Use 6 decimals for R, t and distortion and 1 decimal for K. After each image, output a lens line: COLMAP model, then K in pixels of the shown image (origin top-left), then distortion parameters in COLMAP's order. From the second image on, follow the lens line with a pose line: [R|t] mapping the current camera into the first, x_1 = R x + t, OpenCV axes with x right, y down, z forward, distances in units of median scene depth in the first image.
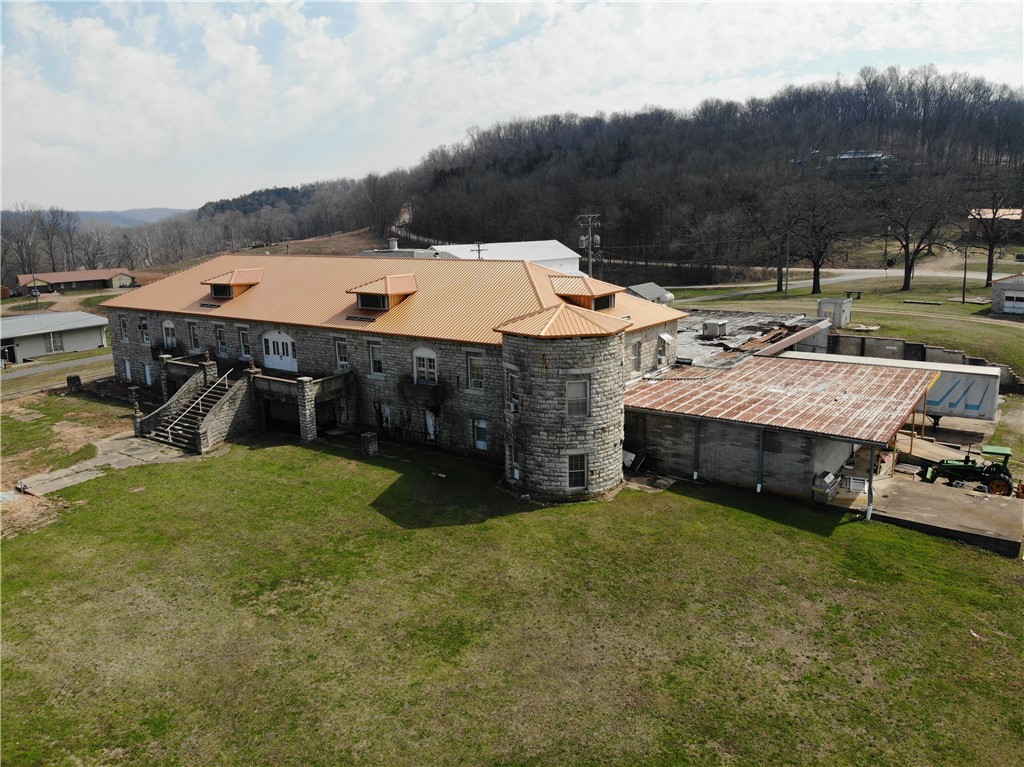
lens RADIAL K [[741.0, 0, 512.0], [0, 741.0, 383.5], [0, 0, 1]] dist [0.125416, -0.236346]
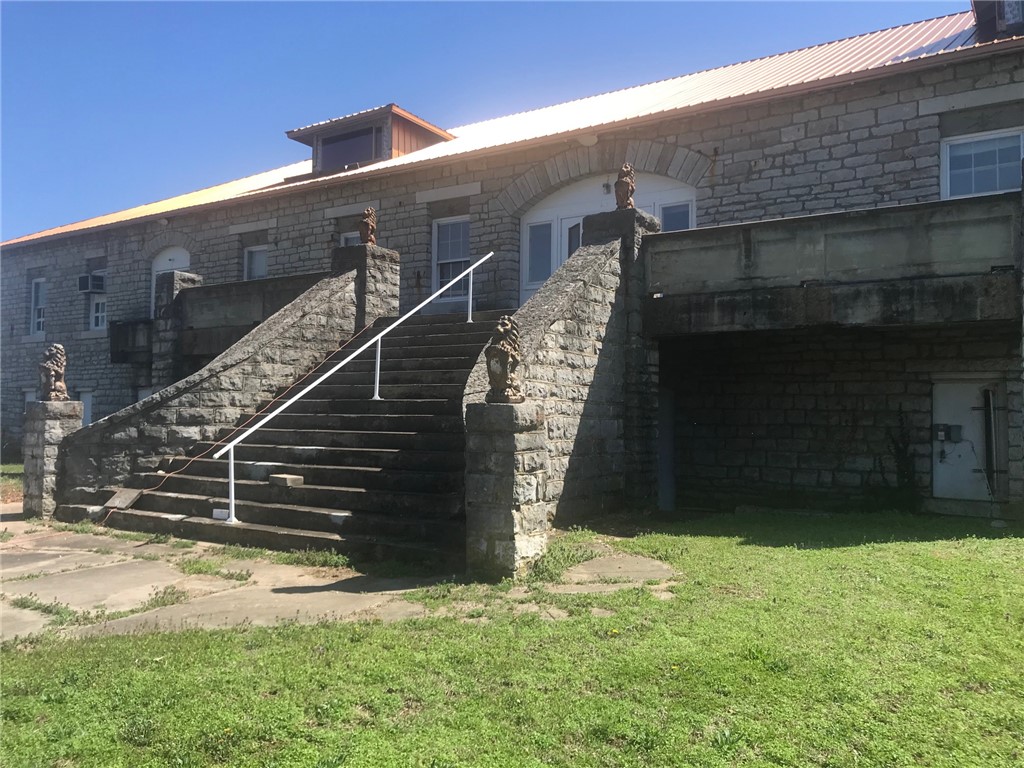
lens RADIAL K [[830.6, 0, 518.9], [0, 830.6, 381.7], [0, 0, 1]] dist [0.017455, 0.000160]
pose [[0.997921, 0.038652, 0.051565, -0.439323], [-0.023910, 0.965121, -0.260709, 0.103160], [-0.059844, 0.258934, 0.964039, 0.884097]]
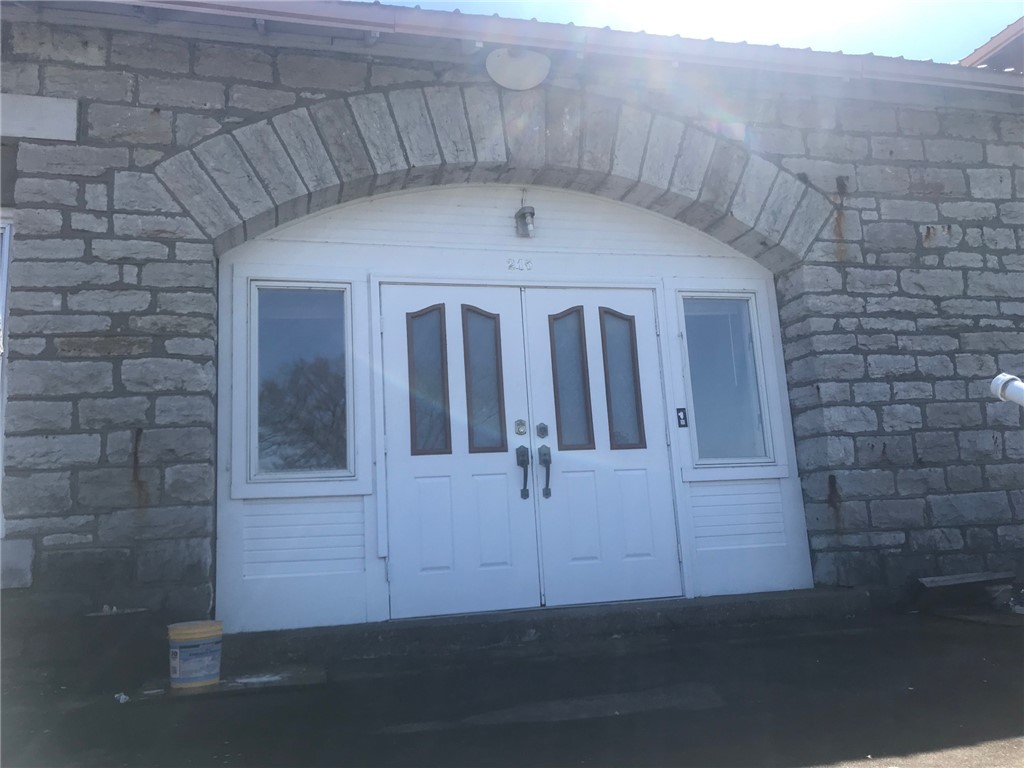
lens RADIAL K [[844.6, 0, 512.0], [0, 844.6, 384.0], [0, 0, 1]] dist [0.041565, 0.002226]
pose [[0.634683, 0.143373, 0.759356, -0.485325], [0.209504, 0.913914, -0.347662, -0.010050], [-0.743832, 0.379743, 0.550009, 1.159858]]
